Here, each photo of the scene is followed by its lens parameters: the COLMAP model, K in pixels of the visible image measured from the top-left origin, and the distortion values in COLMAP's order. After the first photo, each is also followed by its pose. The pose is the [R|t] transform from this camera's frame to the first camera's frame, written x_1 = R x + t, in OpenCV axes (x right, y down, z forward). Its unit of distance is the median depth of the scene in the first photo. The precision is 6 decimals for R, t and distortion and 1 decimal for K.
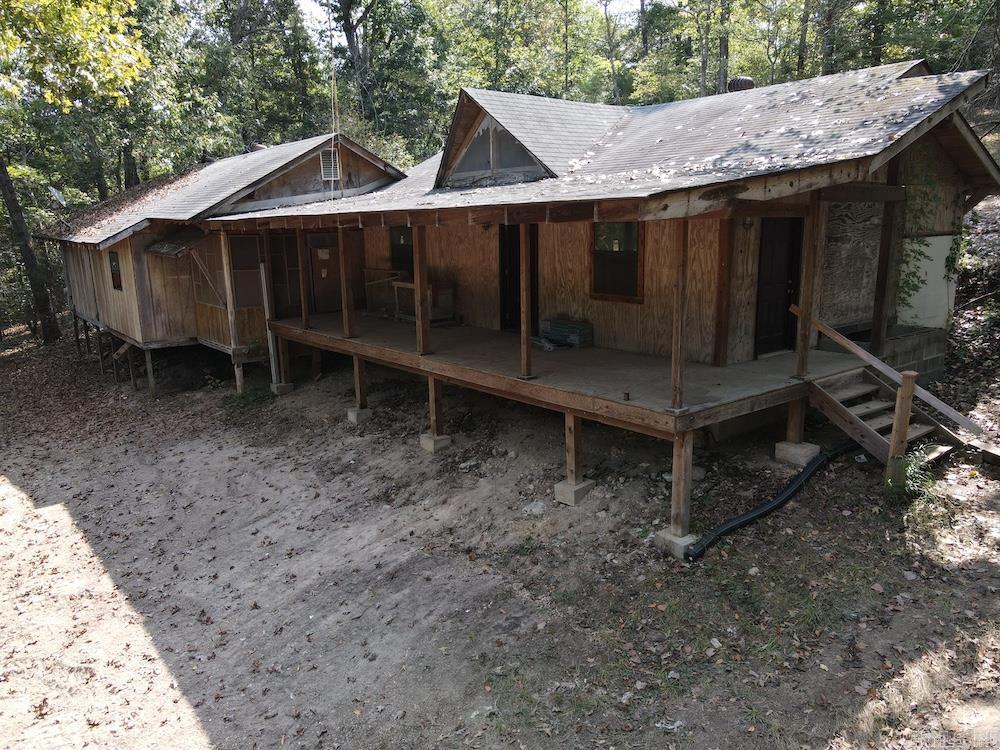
lens RADIAL K [[735.8, 0, 499.3], [0, 735.8, 378.2], [0, 0, 1]] dist [-0.000938, 0.026527]
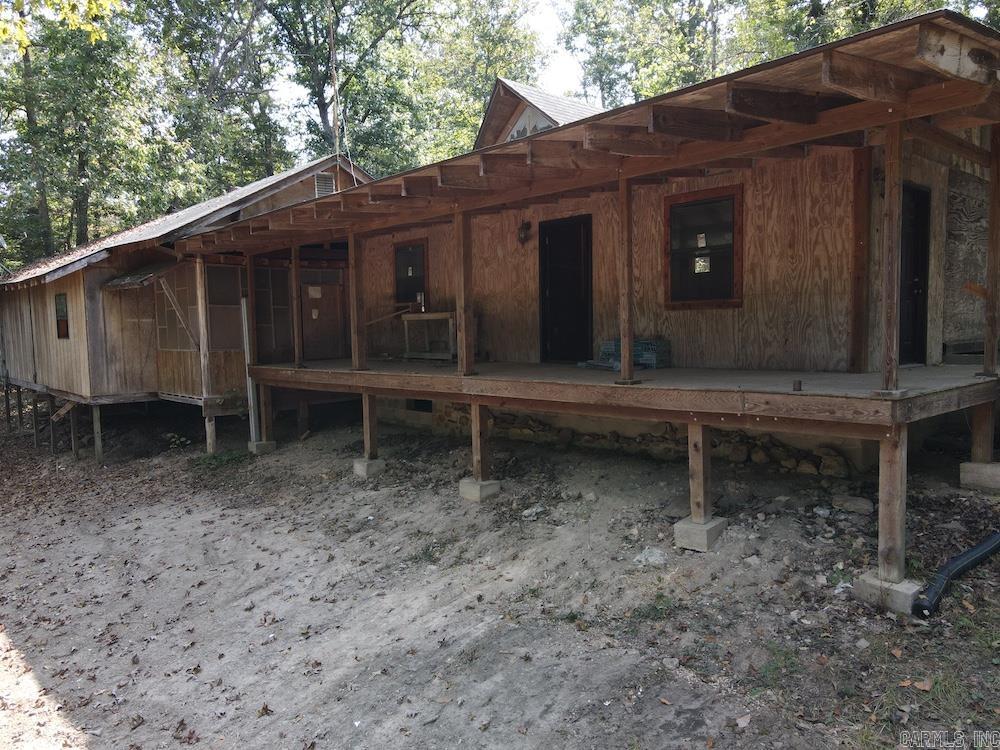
lens RADIAL K [[735.8, 0, 499.3], [0, 735.8, 378.2], [0, 0, 1]] dist [-0.000938, 0.026527]
pose [[0.997696, -0.006245, 0.067561, -0.129645], [0.015669, 0.990045, -0.139876, 0.087790], [-0.066015, 0.140612, 0.987861, 0.233631]]
